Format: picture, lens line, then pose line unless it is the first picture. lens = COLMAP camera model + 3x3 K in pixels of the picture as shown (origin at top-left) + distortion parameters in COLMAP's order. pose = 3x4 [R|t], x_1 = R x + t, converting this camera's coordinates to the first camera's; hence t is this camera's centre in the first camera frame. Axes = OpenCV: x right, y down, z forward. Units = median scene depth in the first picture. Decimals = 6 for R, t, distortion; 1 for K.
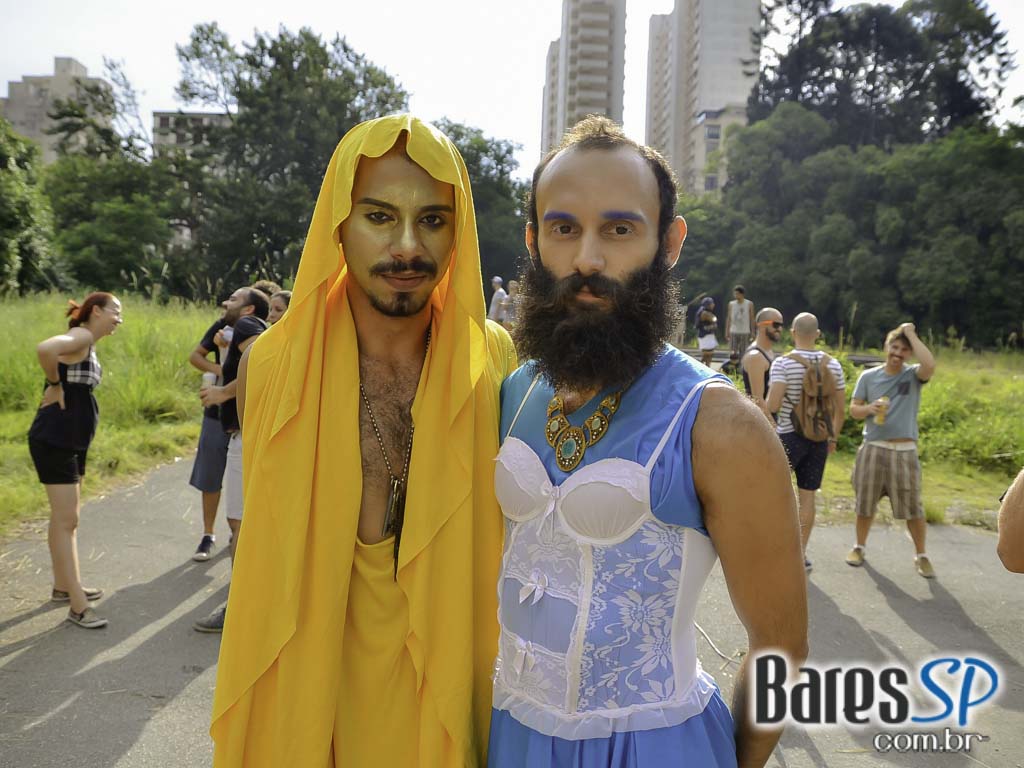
lens RADIAL K [[837.3, 0, 497.4], [0, 837.3, 391.3], [0, 0, 1]] dist [-0.151891, 0.114550]
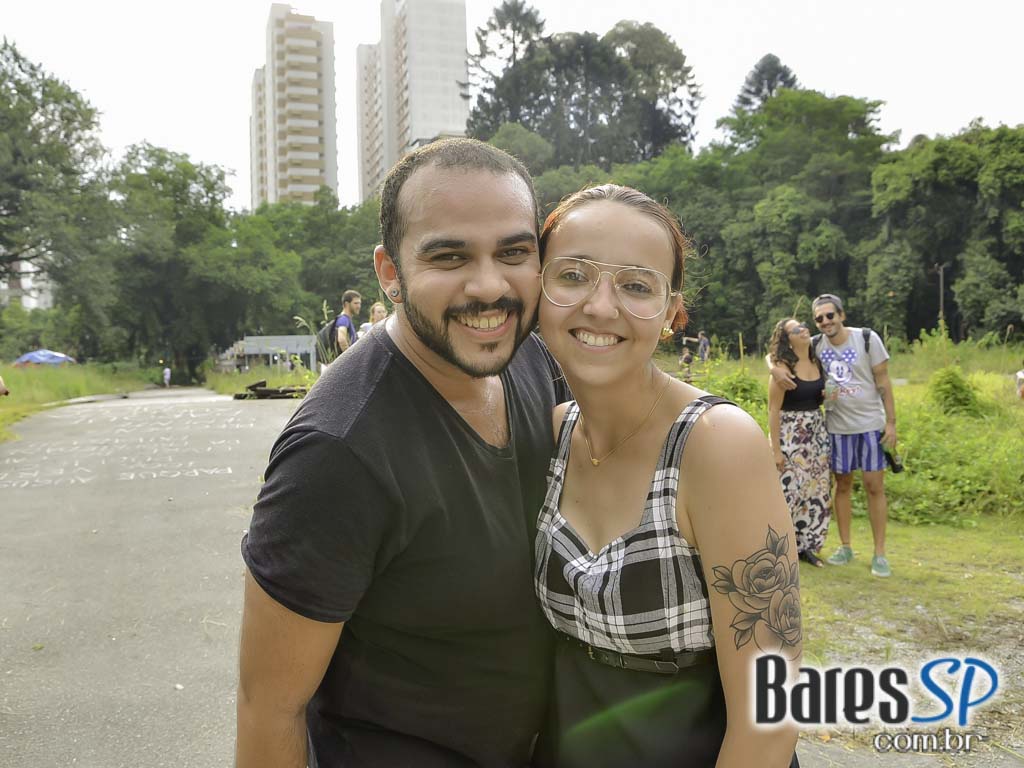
lens RADIAL K [[837.3, 0, 497.4], [0, 837.3, 391.3], [0, 0, 1]] dist [-0.151891, 0.114550]
pose [[0.943674, -0.076262, 0.321967, -0.005674], [0.089072, 0.995706, -0.025222, -0.004979], [-0.318661, 0.052480, 0.946415, 0.060439]]
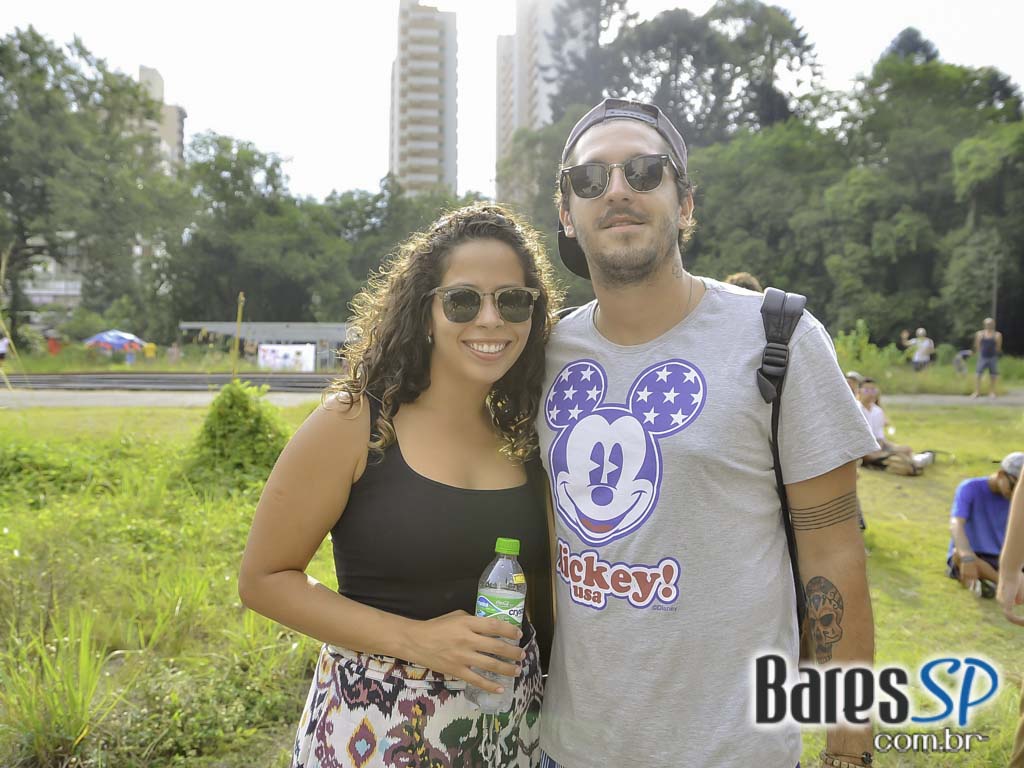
lens RADIAL K [[837.3, 0, 497.4], [0, 837.3, 391.3], [0, 0, 1]] dist [-0.151891, 0.114550]
pose [[0.991072, -0.038060, 0.127781, 0.122961], [0.042350, 0.998621, -0.031028, -0.000544], [-0.126424, 0.036163, 0.991317, 0.074743]]
